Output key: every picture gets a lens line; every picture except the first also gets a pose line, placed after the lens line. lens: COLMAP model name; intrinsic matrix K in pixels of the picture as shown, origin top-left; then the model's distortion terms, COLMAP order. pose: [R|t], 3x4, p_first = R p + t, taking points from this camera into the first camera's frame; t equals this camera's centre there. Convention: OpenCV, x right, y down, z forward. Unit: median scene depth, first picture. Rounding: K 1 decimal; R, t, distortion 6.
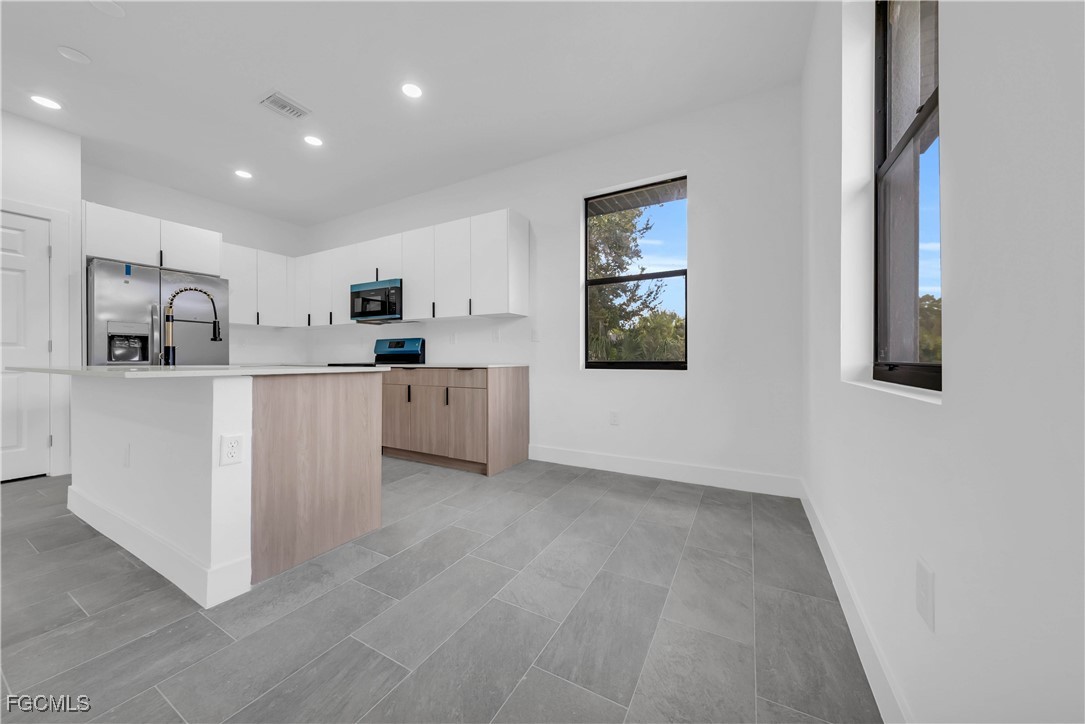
lens RADIAL K [[371.6, 0, 540.4], [0, 371.6, 360.7], [0, 0, 1]] dist [0.000874, 0.000414]
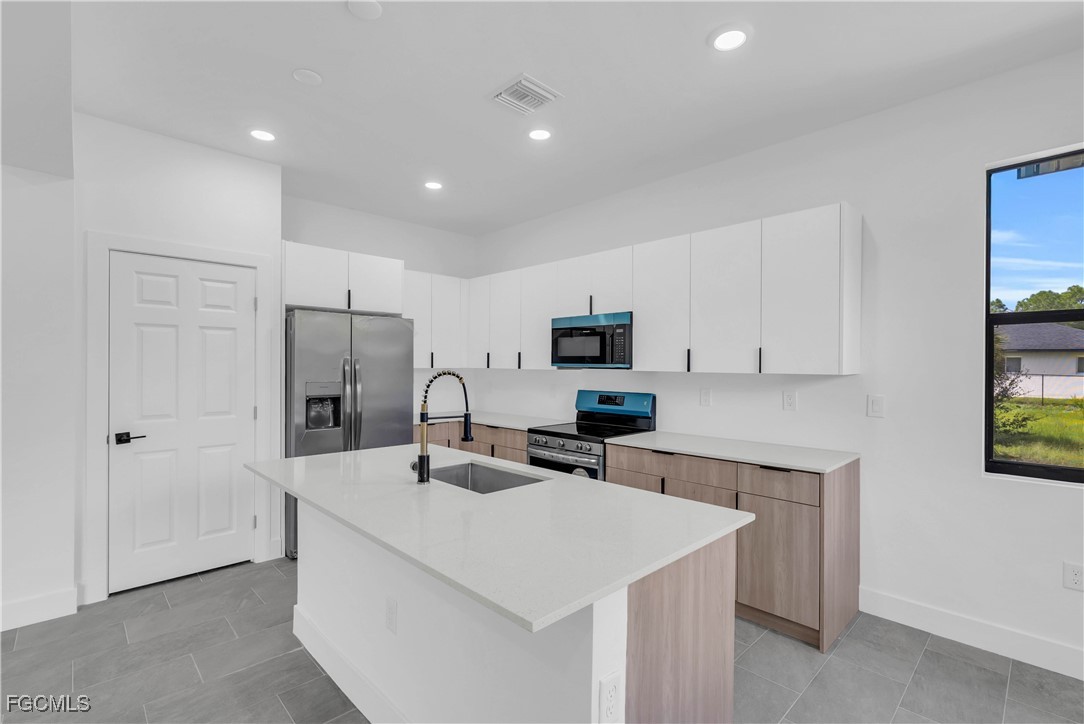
lens RADIAL K [[488.6, 0, 547.2], [0, 488.6, 369.9], [0, 0, 1]] dist [0.003054, 0.000768]
pose [[0.958397, 0.006684, -0.285361, -0.338414], [-0.006618, 0.999977, 0.001193, -0.143691], [0.285362, 0.000745, 0.958419, 0.102268]]
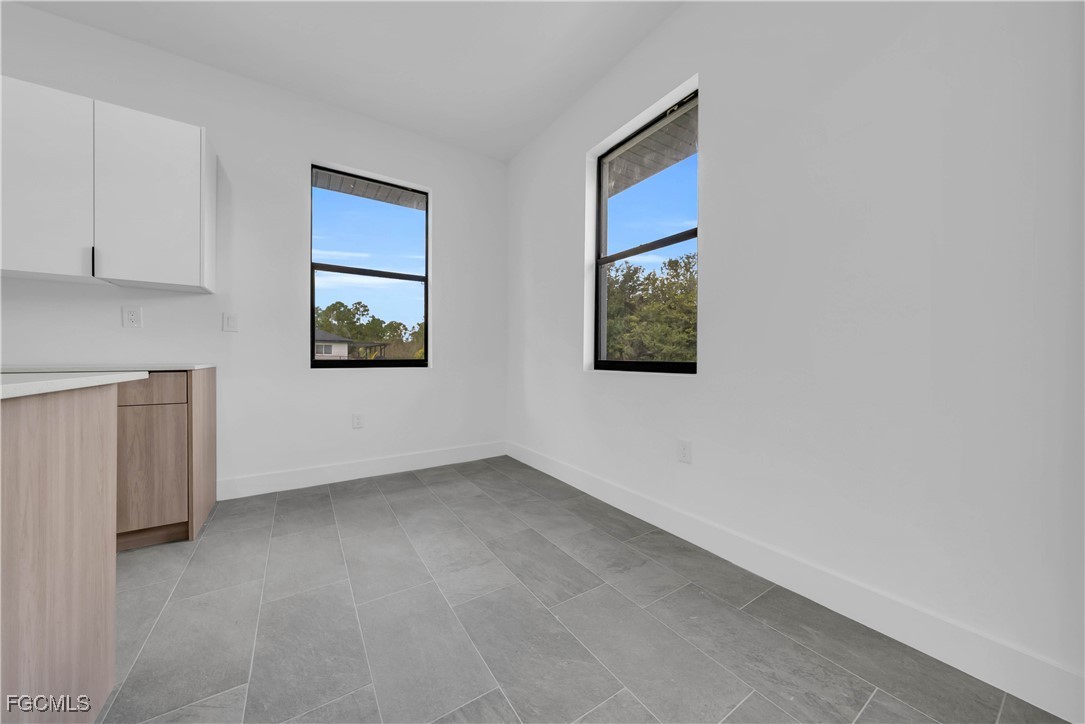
lens RADIAL K [[371.6, 0, 538.3], [0, 371.6, 361.5], [0, 0, 1]] dist [0.000874, 0.000414]
pose [[0.470256, -0.004489, 0.882519, -0.414186], [-0.003363, 0.999971, 0.006878, -0.001694], [-0.882524, -0.006202, 0.470227, 0.170640]]
